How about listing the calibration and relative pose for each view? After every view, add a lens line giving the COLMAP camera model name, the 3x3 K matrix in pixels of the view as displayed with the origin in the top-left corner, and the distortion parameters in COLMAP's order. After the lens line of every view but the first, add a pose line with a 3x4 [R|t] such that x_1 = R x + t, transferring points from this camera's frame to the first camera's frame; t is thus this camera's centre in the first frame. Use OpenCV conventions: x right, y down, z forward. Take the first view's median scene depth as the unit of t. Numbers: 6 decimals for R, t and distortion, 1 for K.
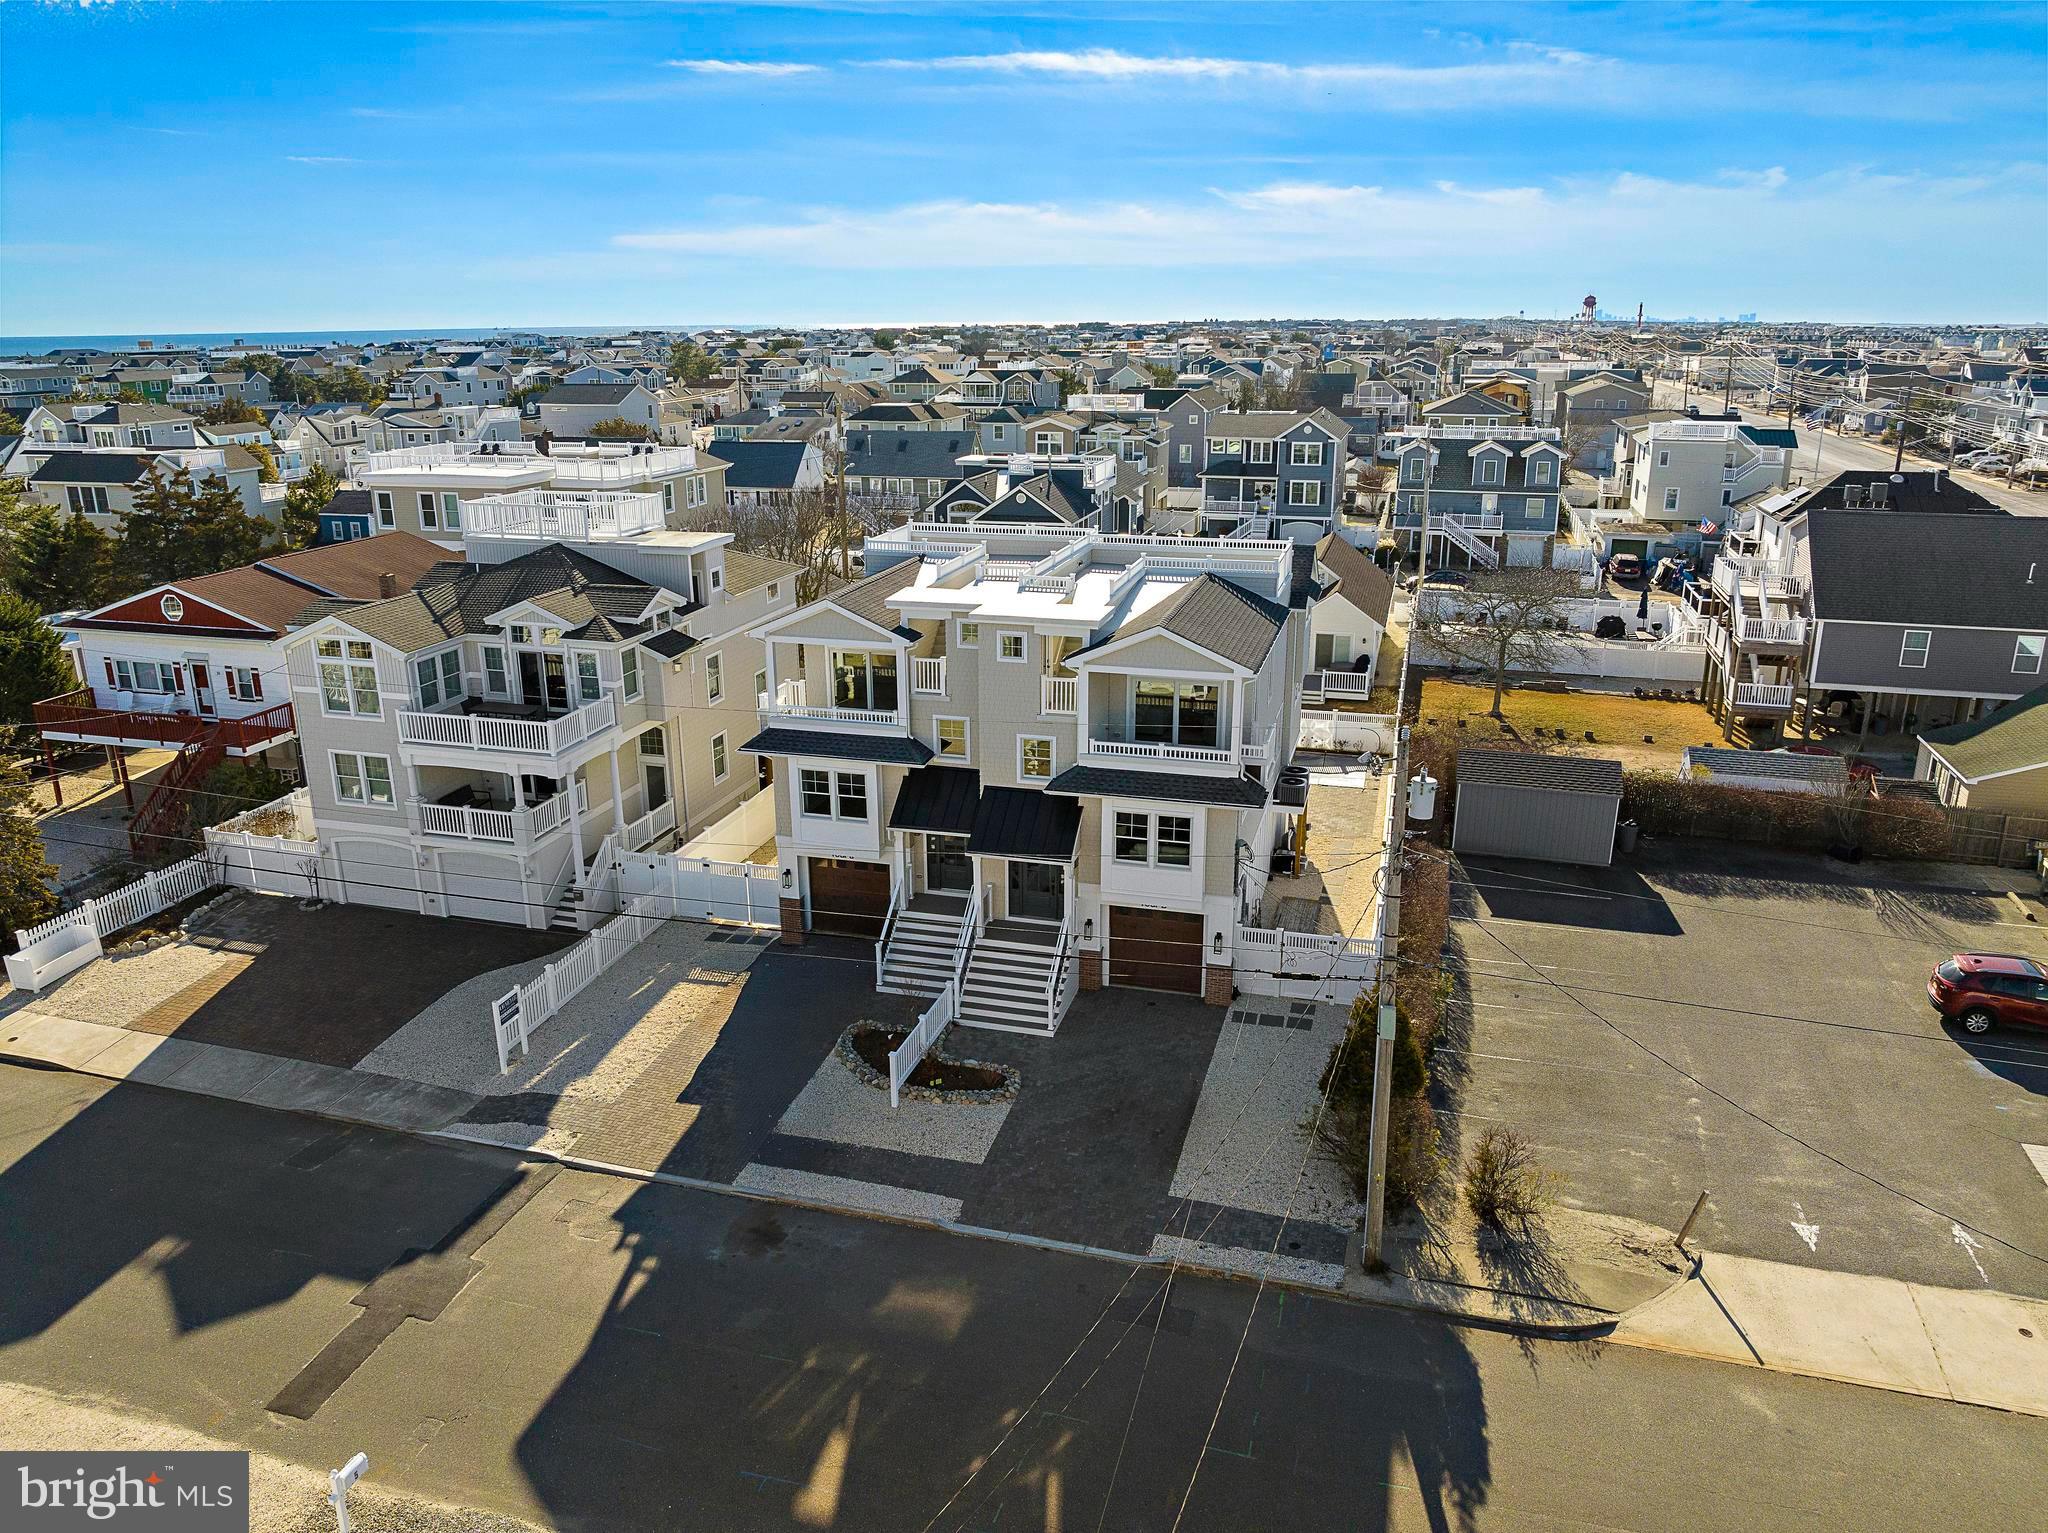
lens RADIAL K [[1443.5, 0, 1020.6], [0, 1443.5, 768.7], [0, 0, 1]] dist [-0.041271, 0.001444]
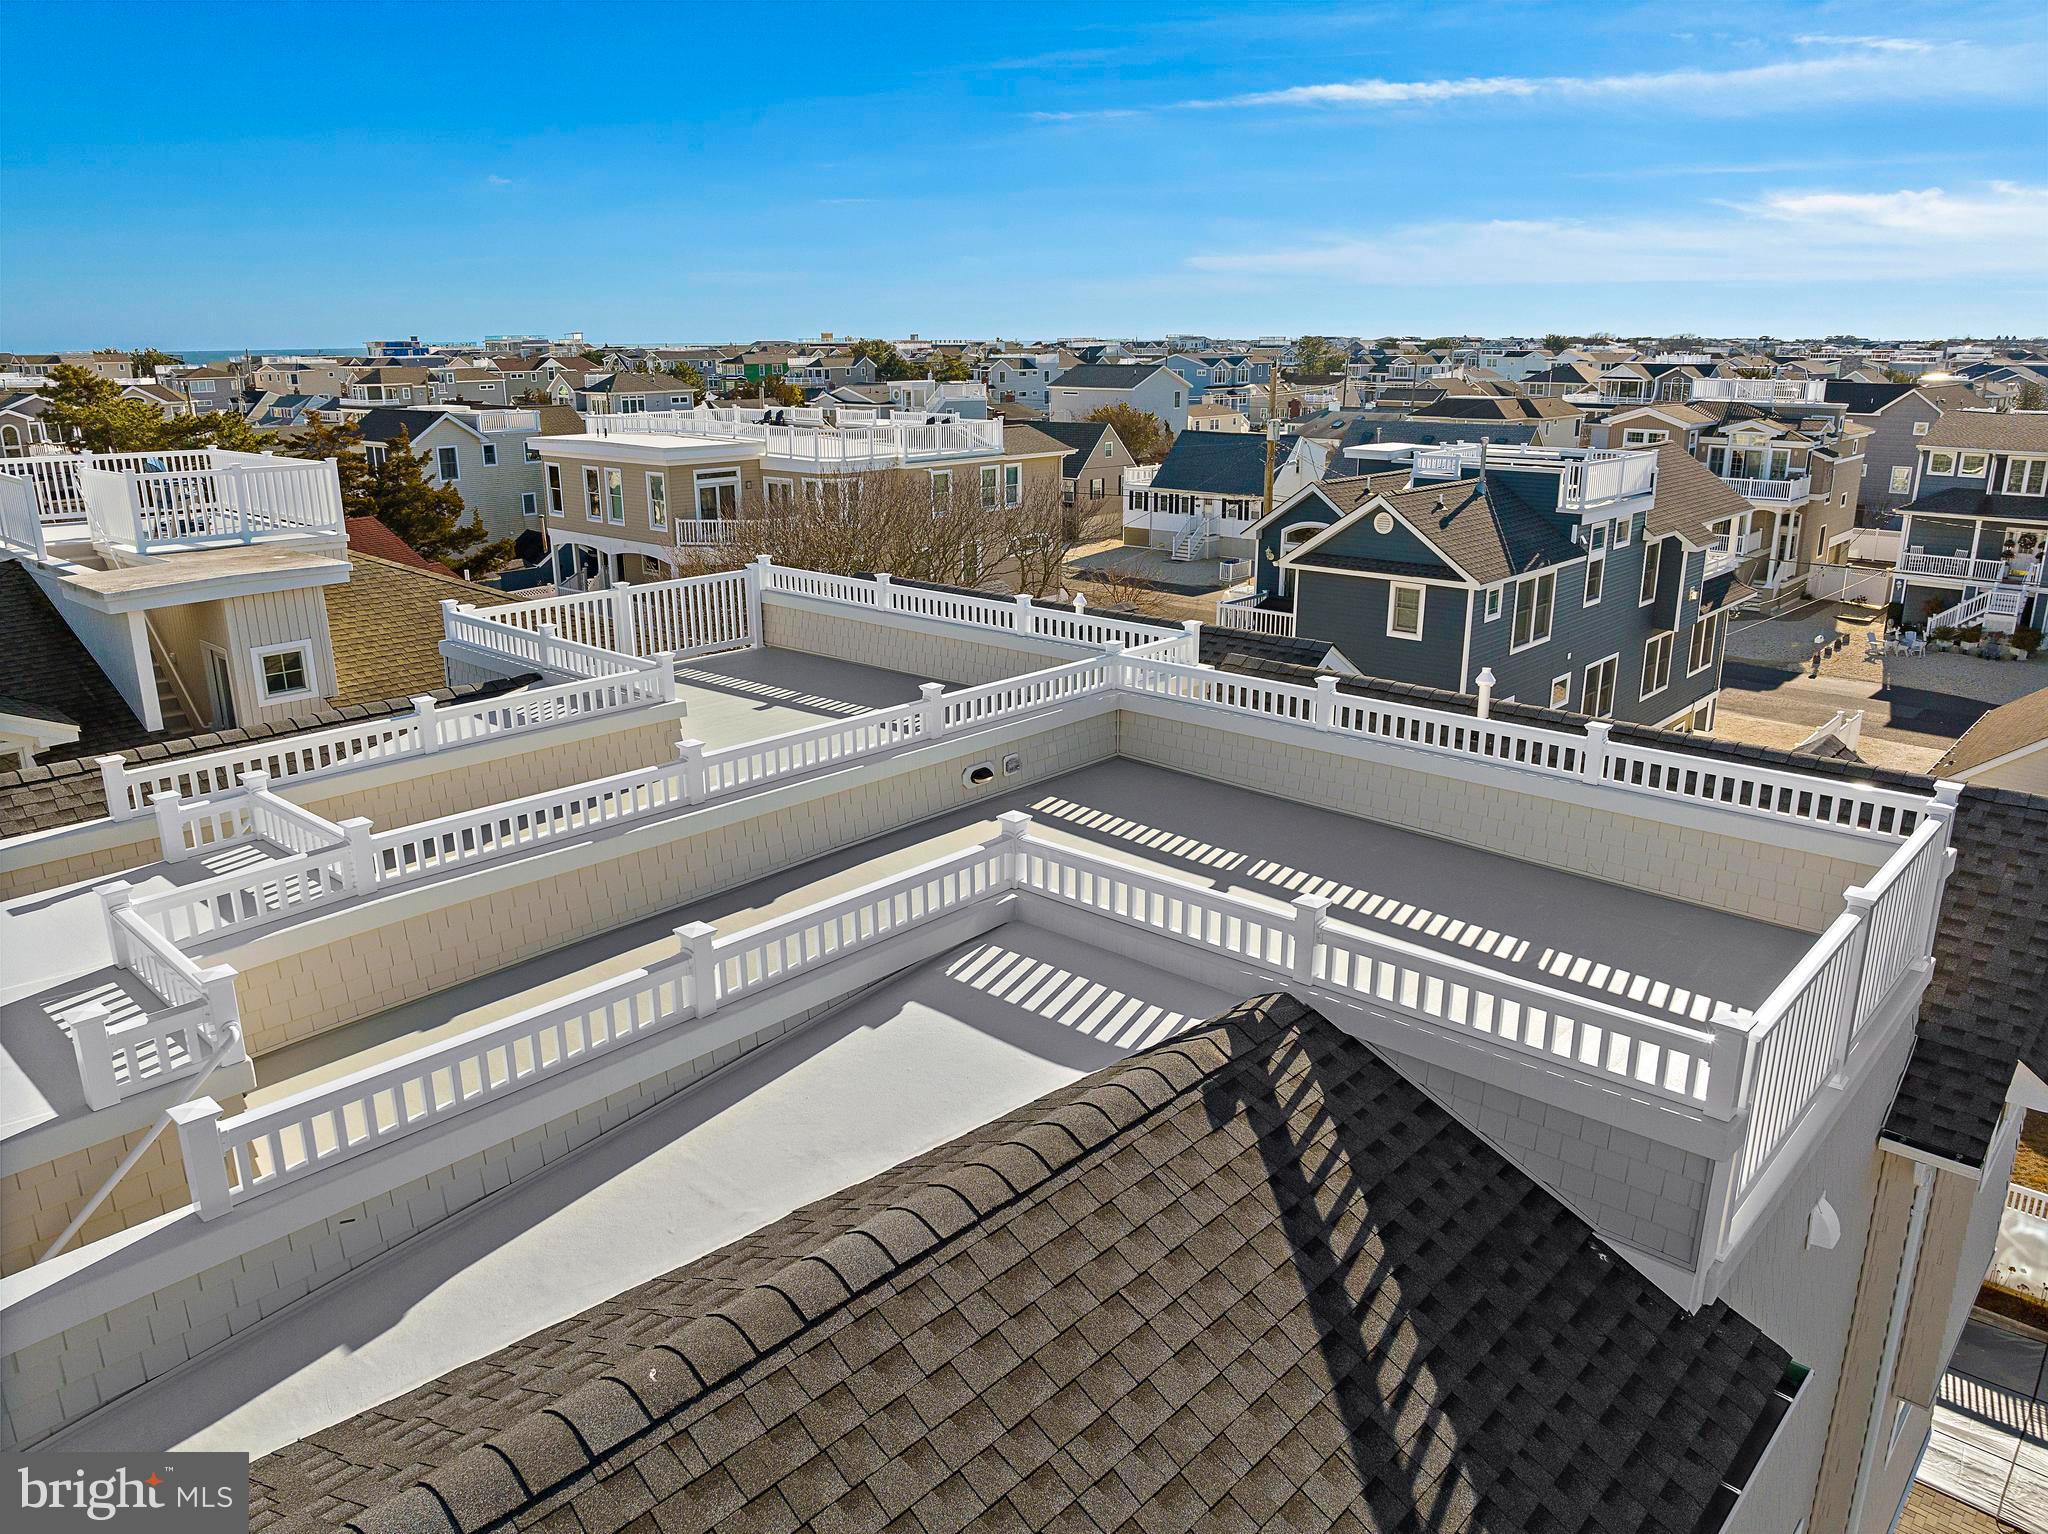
lens RADIAL K [[1443.5, 0, 1020.6], [0, 1443.5, 769.2], [0, 0, 1]] dist [-0.041271, 0.001444]
pose [[0.893763, 0.128333, -0.429789, 0.064051], [-0.132417, 0.990981, 0.020536, -0.060344], [0.428548, 0.038557, 0.902696, 0.312602]]
